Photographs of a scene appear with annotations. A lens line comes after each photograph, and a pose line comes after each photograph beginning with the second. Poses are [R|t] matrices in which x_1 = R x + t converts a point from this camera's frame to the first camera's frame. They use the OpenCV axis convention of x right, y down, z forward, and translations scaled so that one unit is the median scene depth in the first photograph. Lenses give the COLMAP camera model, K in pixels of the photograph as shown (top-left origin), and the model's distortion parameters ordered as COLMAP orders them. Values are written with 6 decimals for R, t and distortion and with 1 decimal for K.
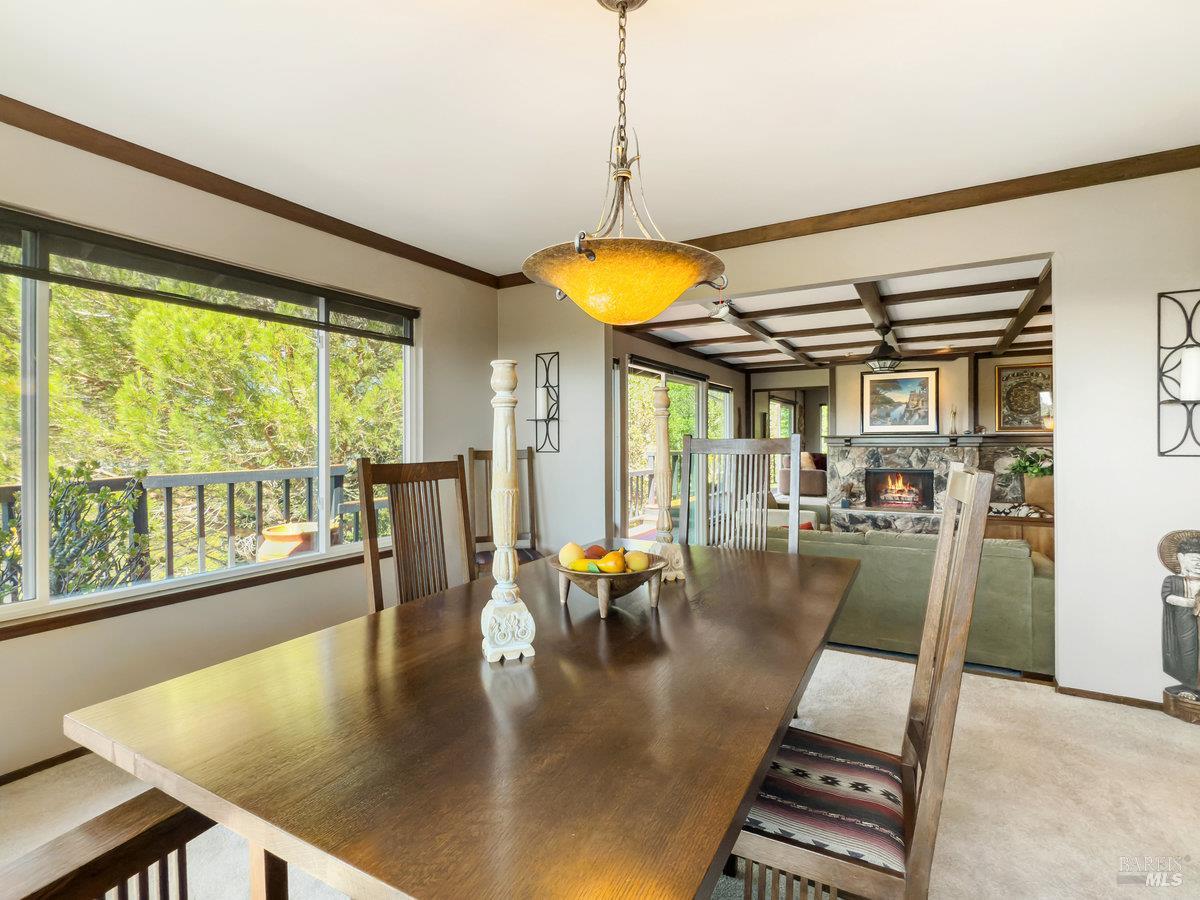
lens RADIAL K [[566.6, 0, 608.9], [0, 566.6, 466.5], [0, 0, 1]] dist [0.003713, 0.000275]
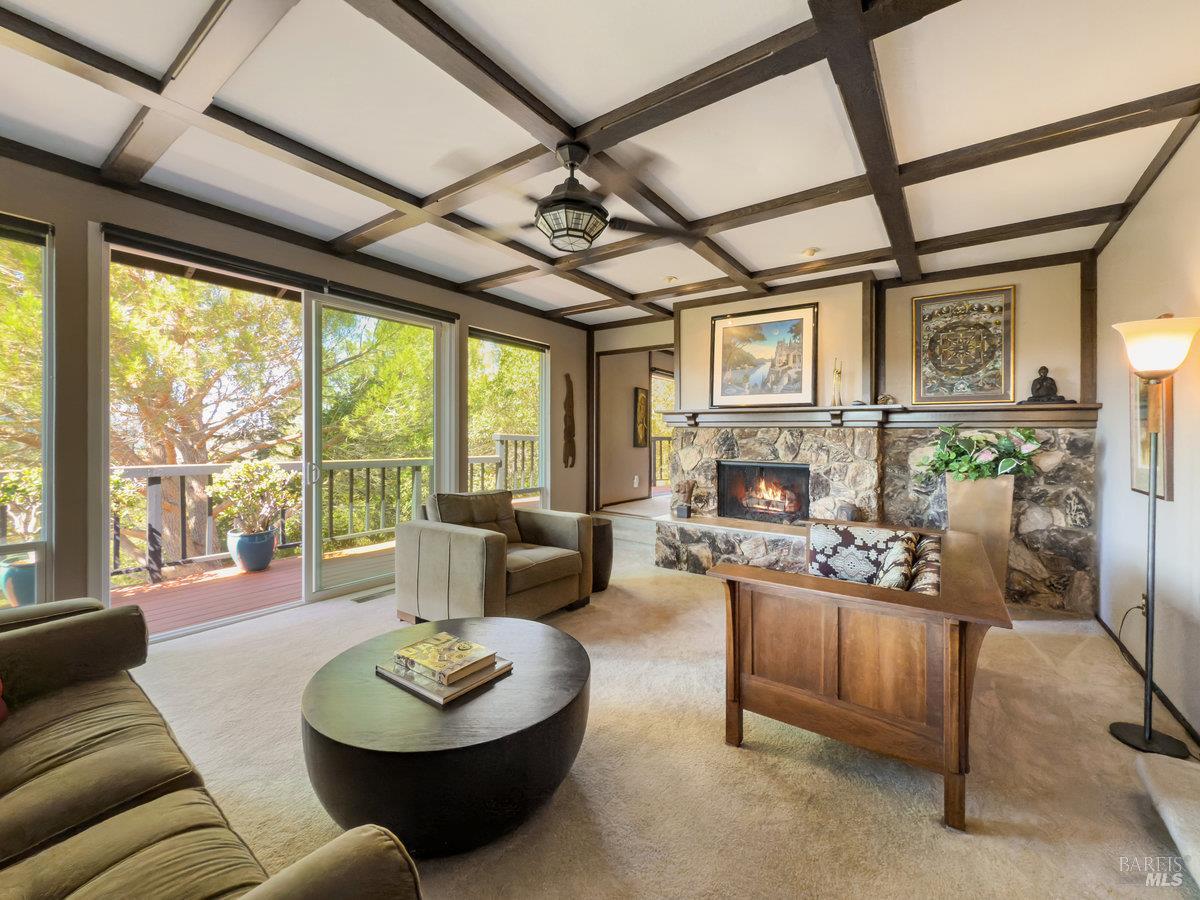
lens RADIAL K [[486.3, 0, 606.3], [0, 486.3, 449.0], [0, 0, 1]] dist [0.002937, 0.000195]
pose [[0.994532, 0.023642, -0.101720, 0.399655], [-0.025927, 0.999439, -0.021207, 0.006619], [0.101161, 0.023728, 0.994587, 0.434015]]
